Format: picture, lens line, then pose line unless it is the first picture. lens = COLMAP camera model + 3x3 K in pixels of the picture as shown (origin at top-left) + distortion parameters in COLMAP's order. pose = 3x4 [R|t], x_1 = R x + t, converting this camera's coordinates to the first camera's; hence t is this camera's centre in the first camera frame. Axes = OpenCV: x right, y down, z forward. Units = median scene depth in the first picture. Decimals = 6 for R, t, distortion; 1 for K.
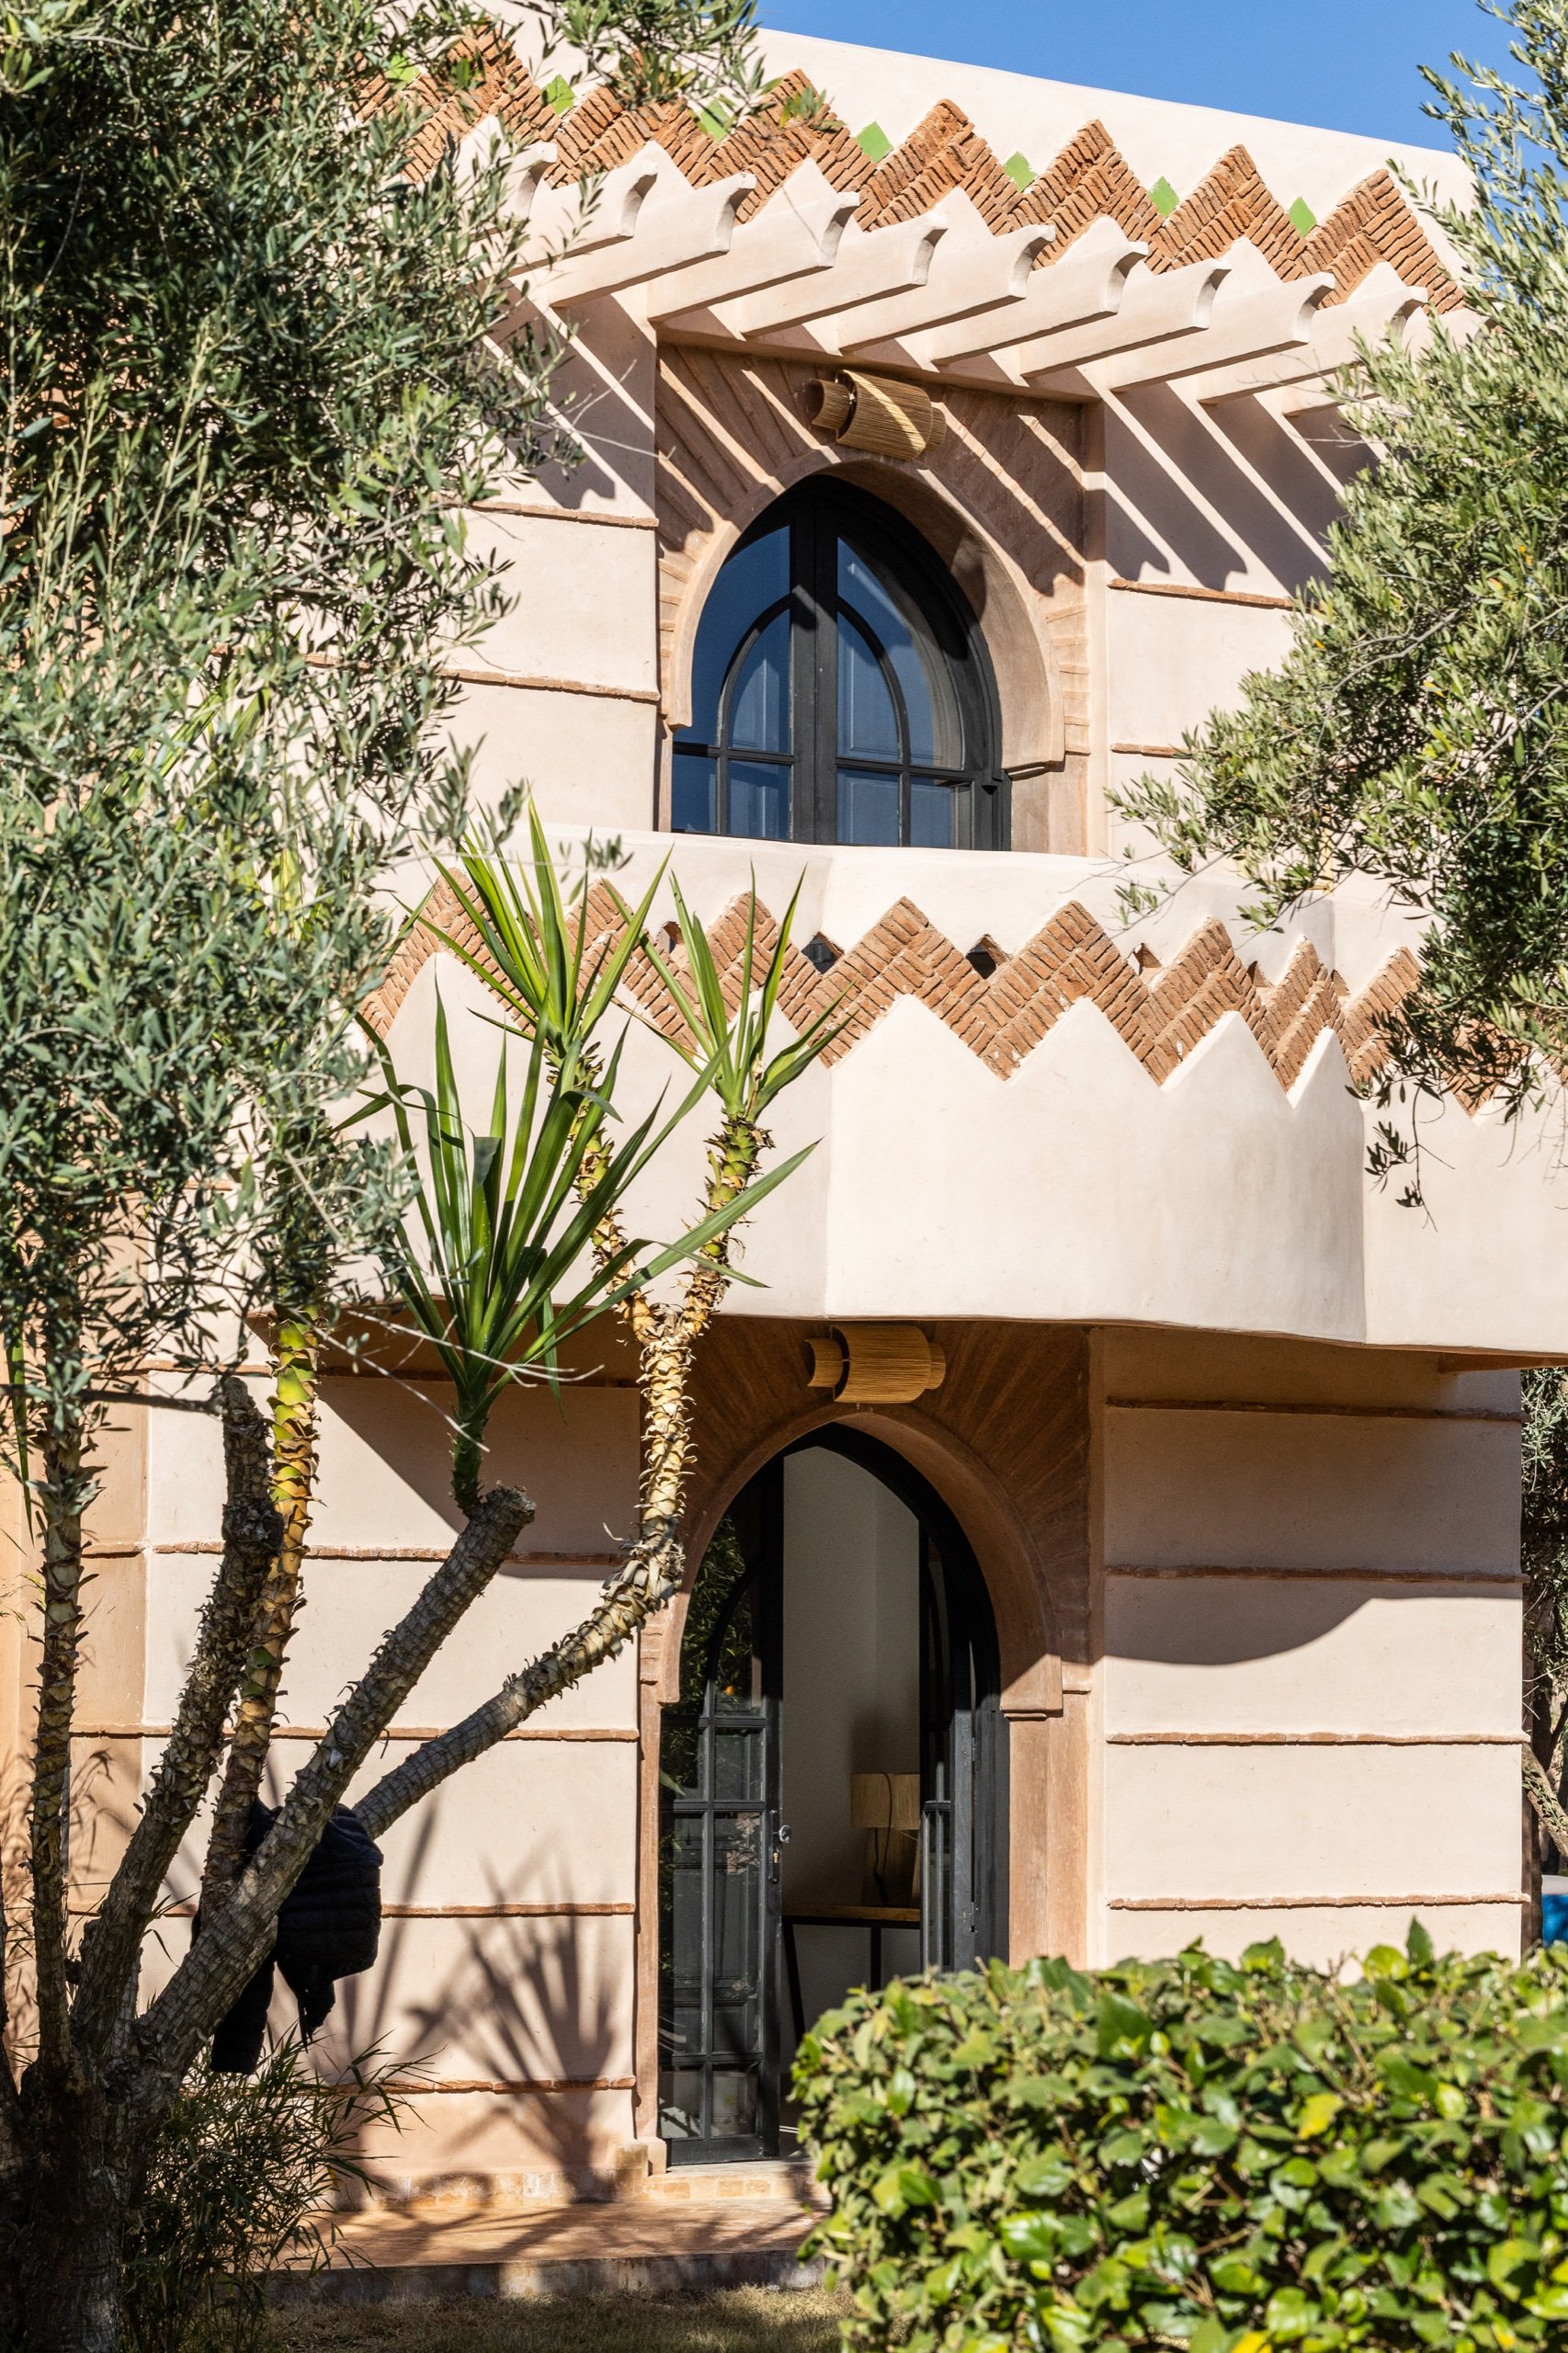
lens RADIAL K [[7491.1, 0, 784.0], [0, 7491.1, 1176.5], [0, 0, 1]] dist [-0.084083, -1.769464]
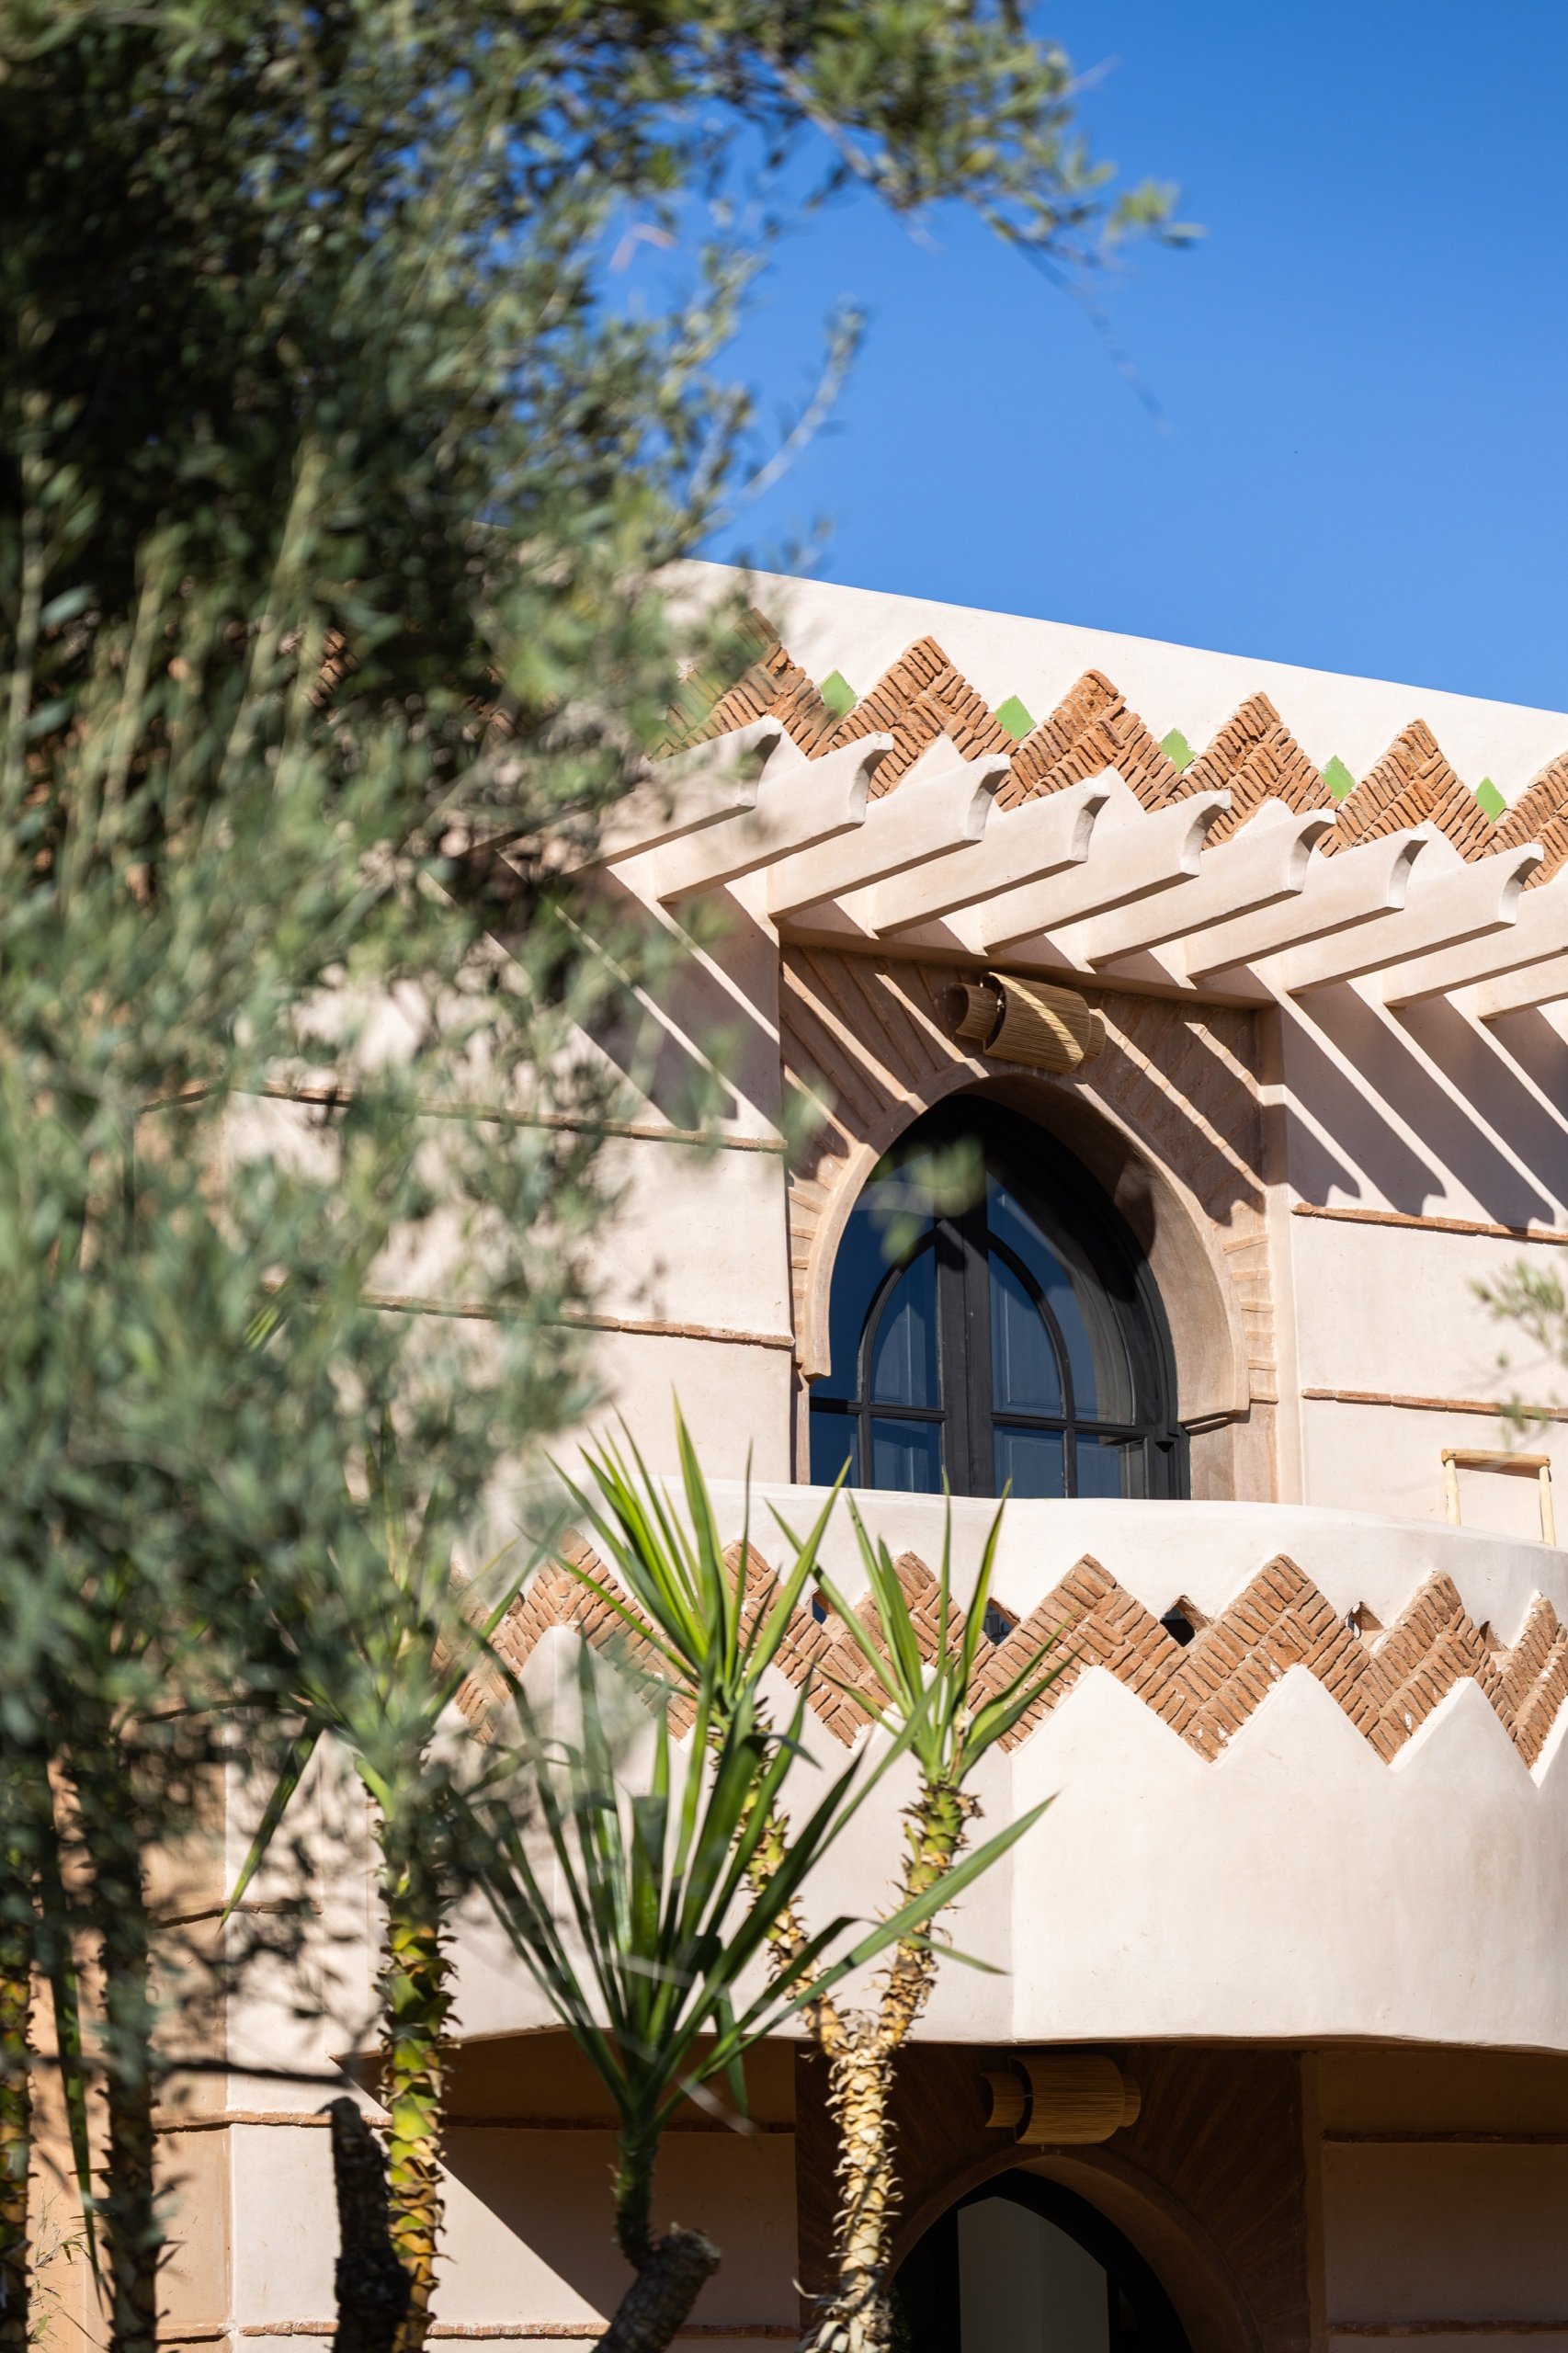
lens RADIAL K [[7439.2, 0, 784.0], [0, 7439.2, 1176.5], [0, 0, 1]] dist [-0.199791, -0.249085]
pose [[0.999602, -0.027713, -0.005241, -0.012699], [0.026999, 0.993960, -0.106373, 0.009282], [0.008157, 0.106189, 0.994313, 0.131854]]
